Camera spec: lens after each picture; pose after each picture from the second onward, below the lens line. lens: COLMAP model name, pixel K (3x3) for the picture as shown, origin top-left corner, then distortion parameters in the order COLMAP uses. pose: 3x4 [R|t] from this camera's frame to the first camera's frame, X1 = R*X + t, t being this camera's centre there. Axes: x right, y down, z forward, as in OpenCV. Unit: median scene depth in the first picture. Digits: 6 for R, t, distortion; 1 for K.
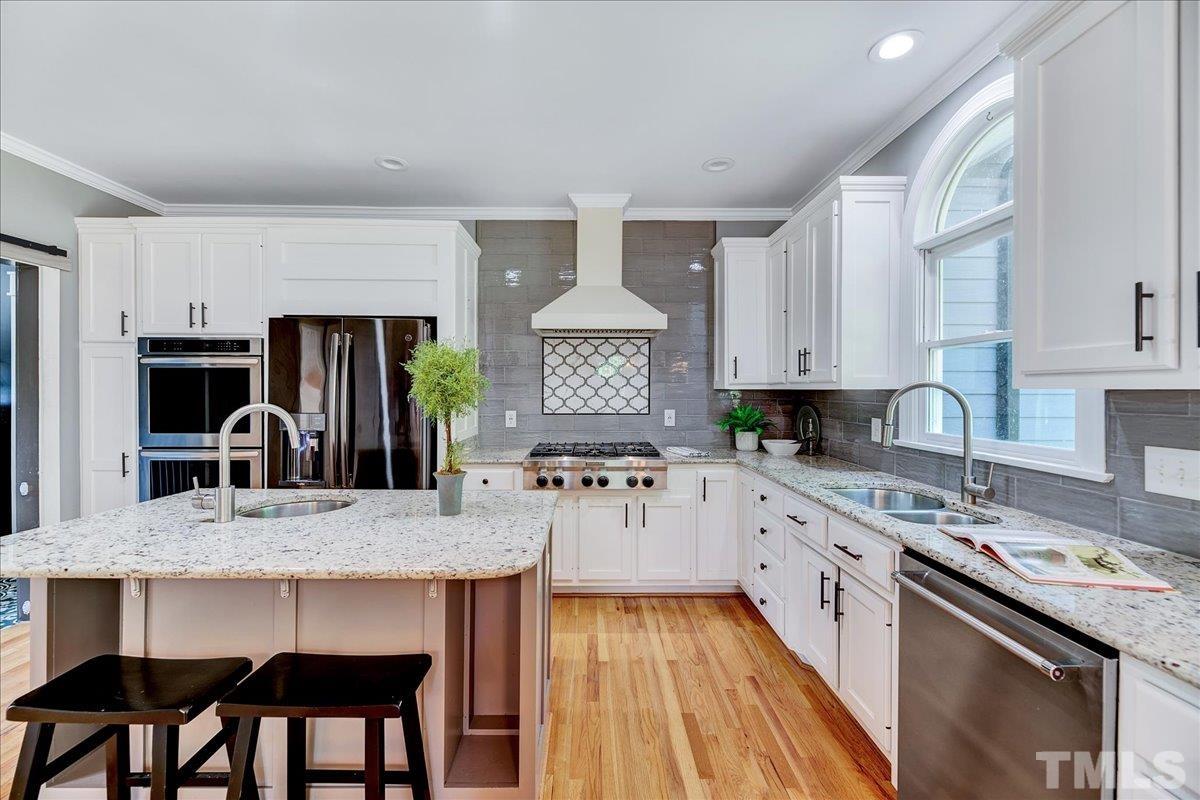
lens RADIAL K [[487.2, 0, 598.9], [0, 487.2, 394.1], [0, 0, 1]] dist [-0.003423, -0.000575]
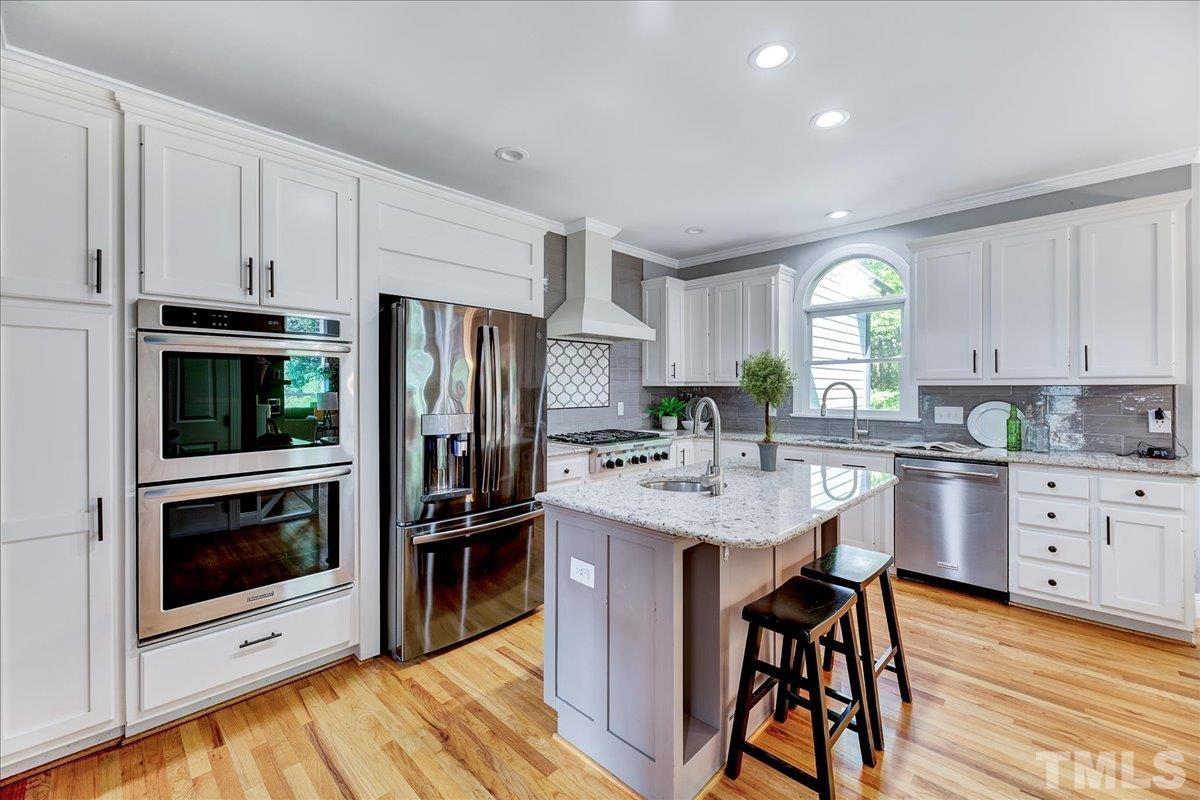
lens RADIAL K [[487.2, 0, 596.6], [0, 487.2, 390.4], [0, 0, 1]] dist [-0.003423, -0.000575]
pose [[0.706589, -0.006978, 0.707590, -0.852806], [0.008709, 0.999961, 0.001165, -0.001149], [-0.707571, 0.005340, 0.706622, 0.164602]]
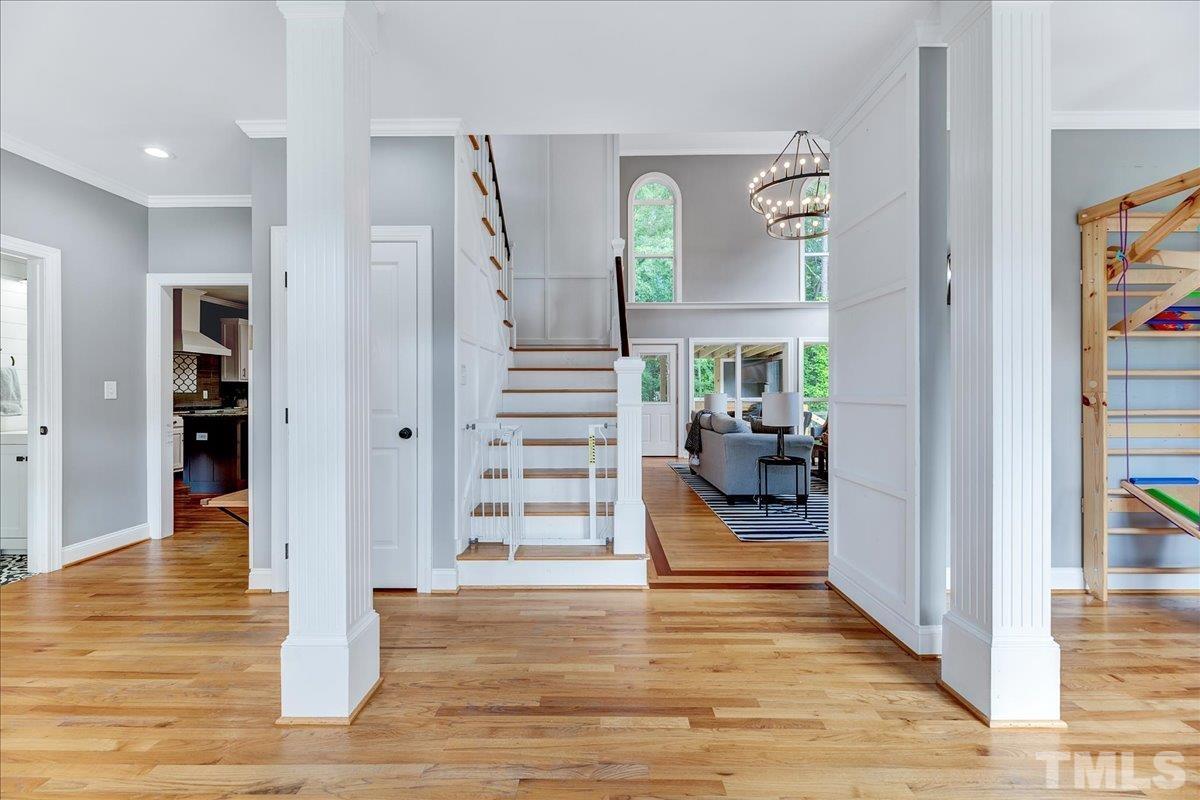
lens RADIAL K [[487.2, 0, 594.6], [0, 487.2, 397.8], [0, 0, 1]] dist [-0.003423, -0.000575]
pose [[0.020968, -0.012865, 0.999697, -2.071398], [0.006451, 0.999898, 0.012732, 0.049454], [-0.999759, 0.006182, 0.021048, -0.783595]]
